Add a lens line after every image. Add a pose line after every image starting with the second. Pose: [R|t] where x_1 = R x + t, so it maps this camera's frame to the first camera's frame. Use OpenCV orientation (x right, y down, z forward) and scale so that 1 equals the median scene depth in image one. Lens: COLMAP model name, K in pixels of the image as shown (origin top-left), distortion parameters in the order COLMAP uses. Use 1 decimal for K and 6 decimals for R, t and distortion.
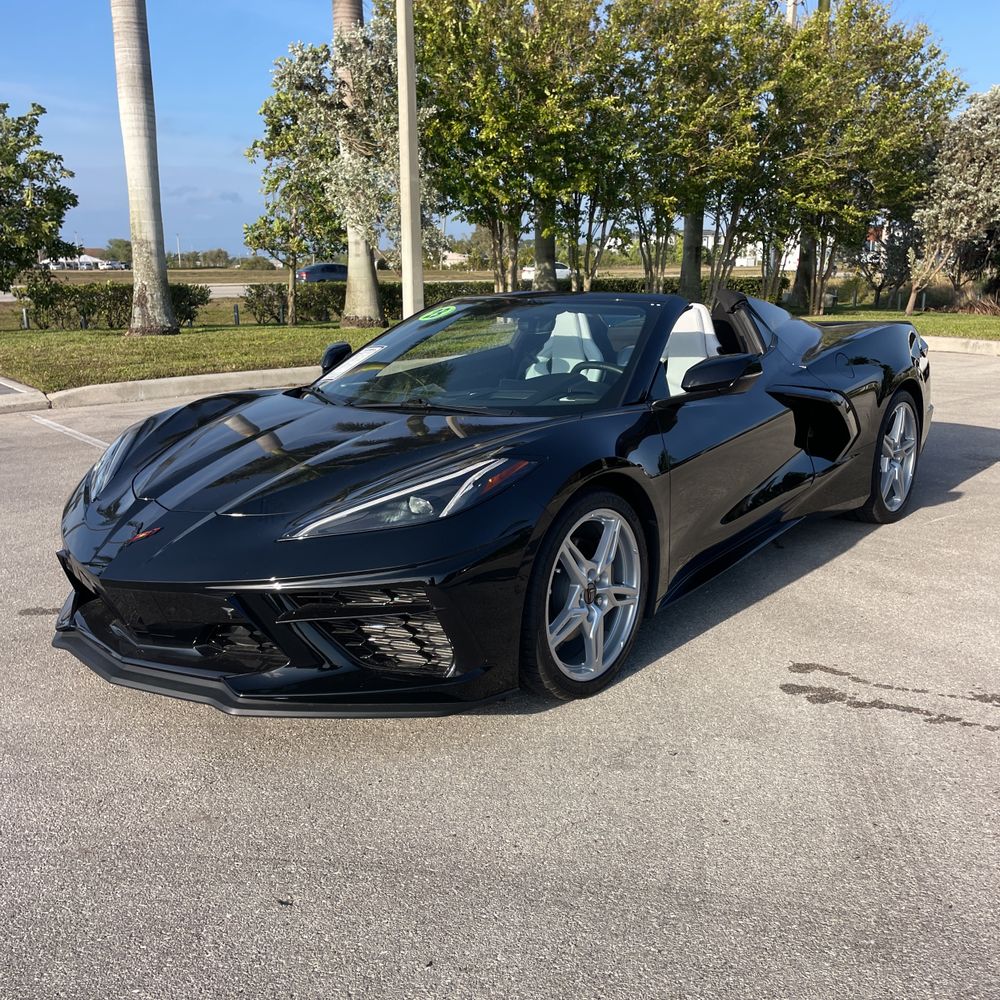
lens RADIAL K [[997.7, 0, 490.4], [0, 997.7, 533.5], [0, 0, 1]] dist [0.097684, -0.126726]
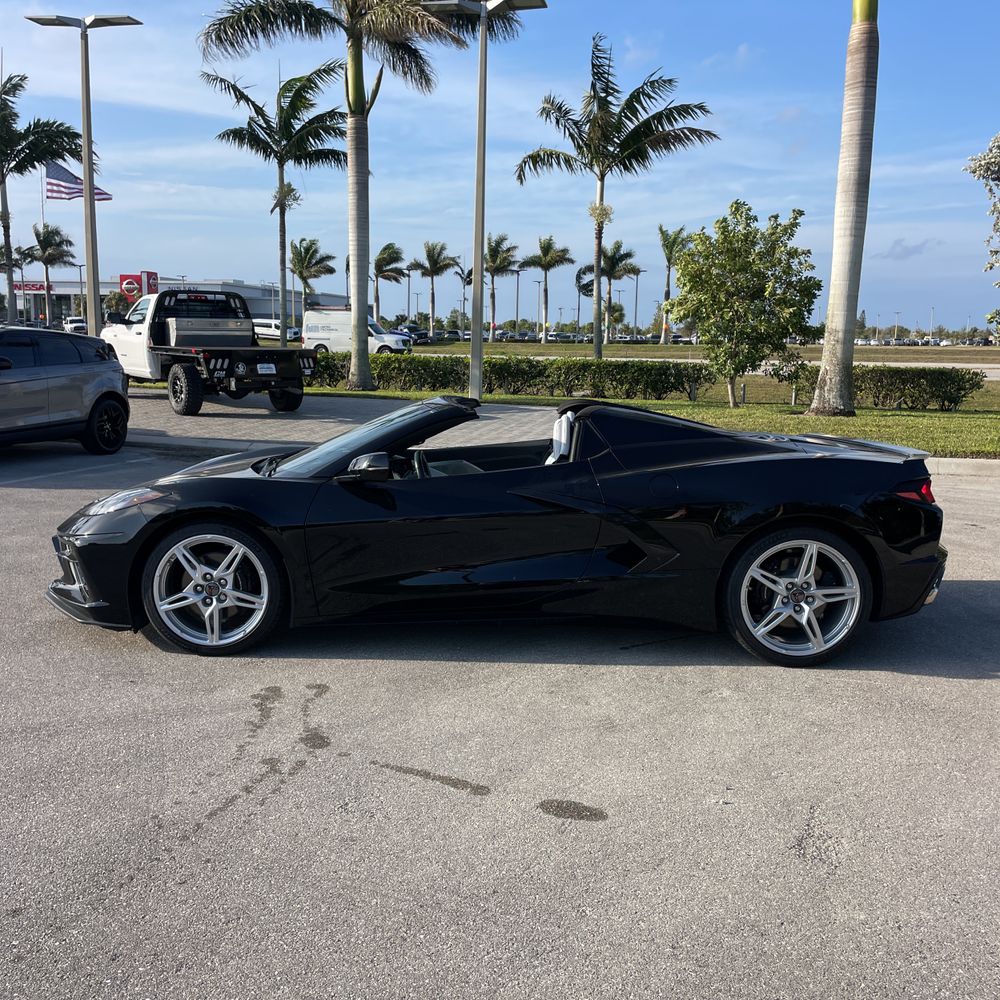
lens RADIAL K [[997.7, 0, 490.4], [0, 997.7, 533.5], [0, 0, 1]] dist [0.097684, -0.126726]
pose [[0.632801, 0.168418, -0.755777, 0.274610], [-0.221122, 0.974719, 0.032065, -0.030059], [0.742070, 0.146828, 0.654044, 0.053009]]
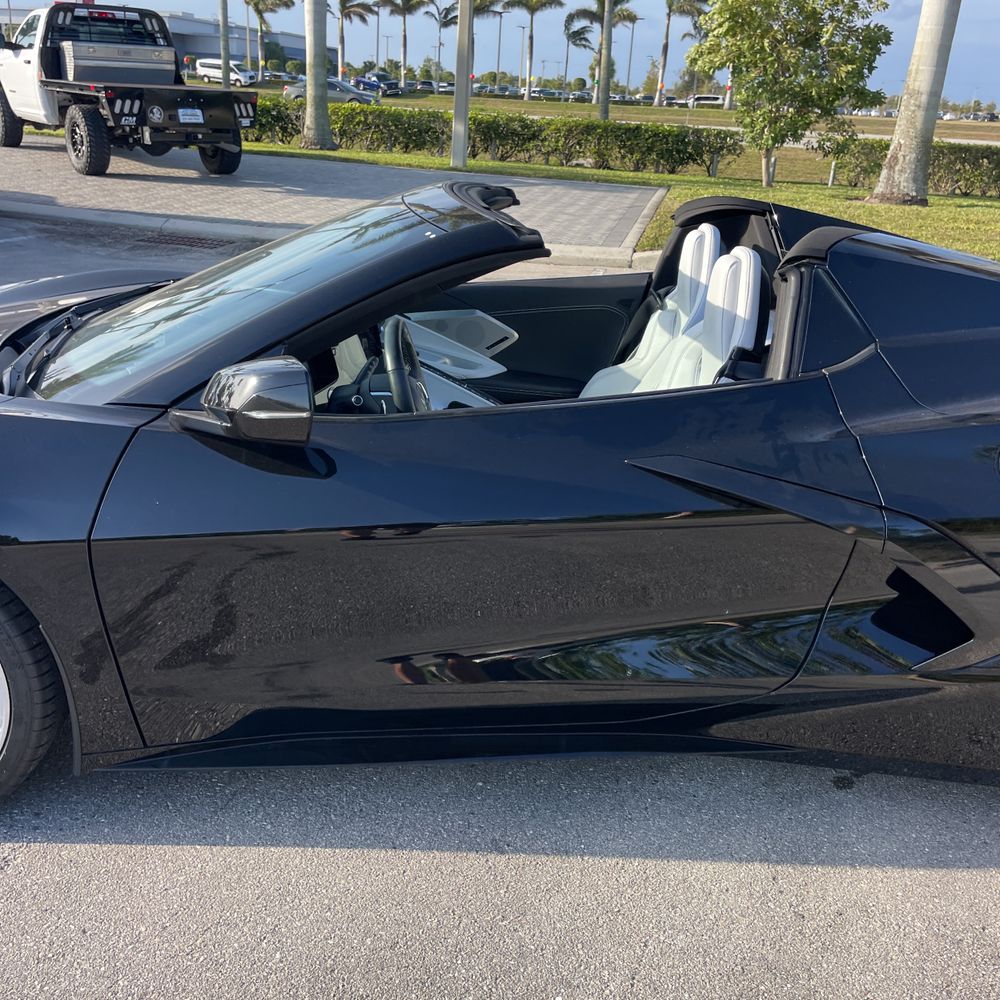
lens RADIAL K [[1005.6, 0, 491.1], [0, 1005.6, 511.3], [0, 0, 1]] dist [0.078764, -0.096928]
pose [[0.649339, 0.328863, -0.685717, 0.132294], [-0.251393, 0.943799, 0.214581, -0.048149], [0.717747, 0.033049, 0.695519, 0.150878]]
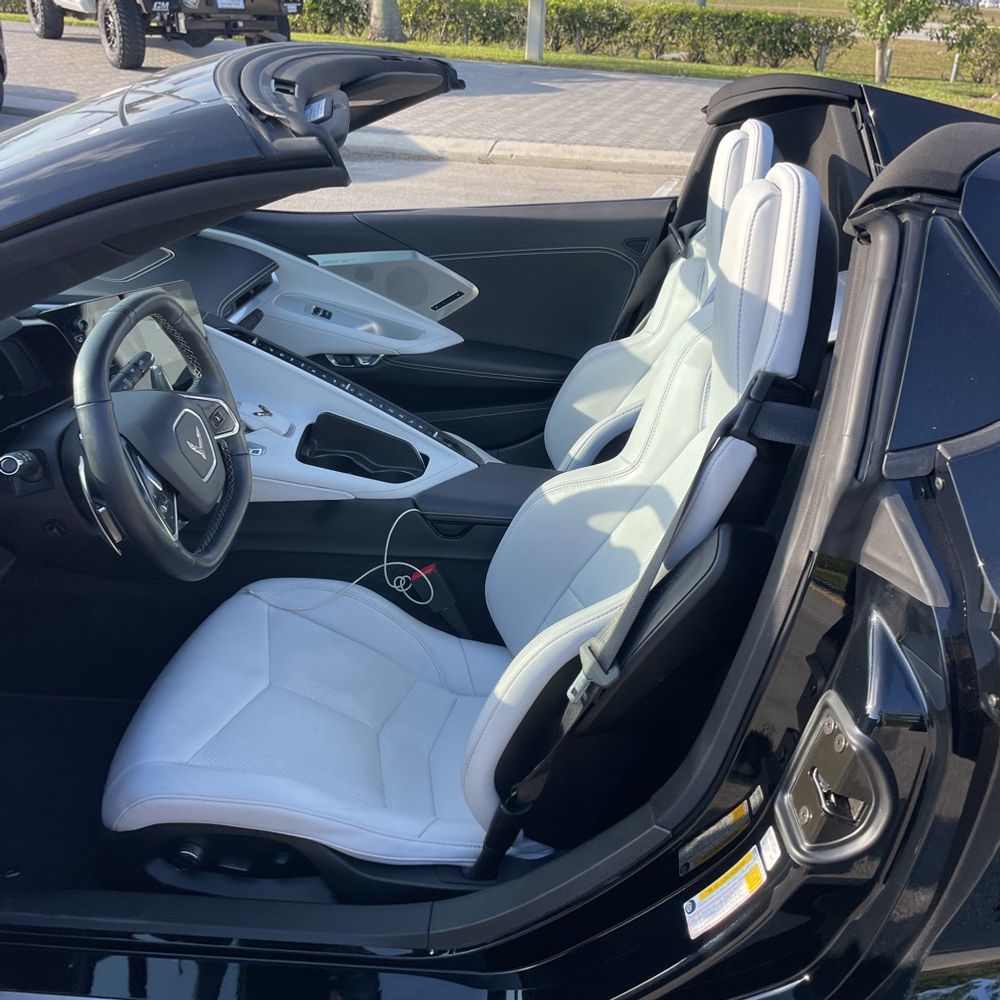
lens RADIAL K [[1009.4, 0, 516.6], [0, 1009.4, 502.7], [0, 0, 1]] dist [0.090625, -0.117855]
pose [[0.598114, 0.396797, -0.696284, 0.097140], [-0.256583, 0.917903, 0.302687, -0.055751], [0.759226, -0.002387, 0.650822, 0.206953]]
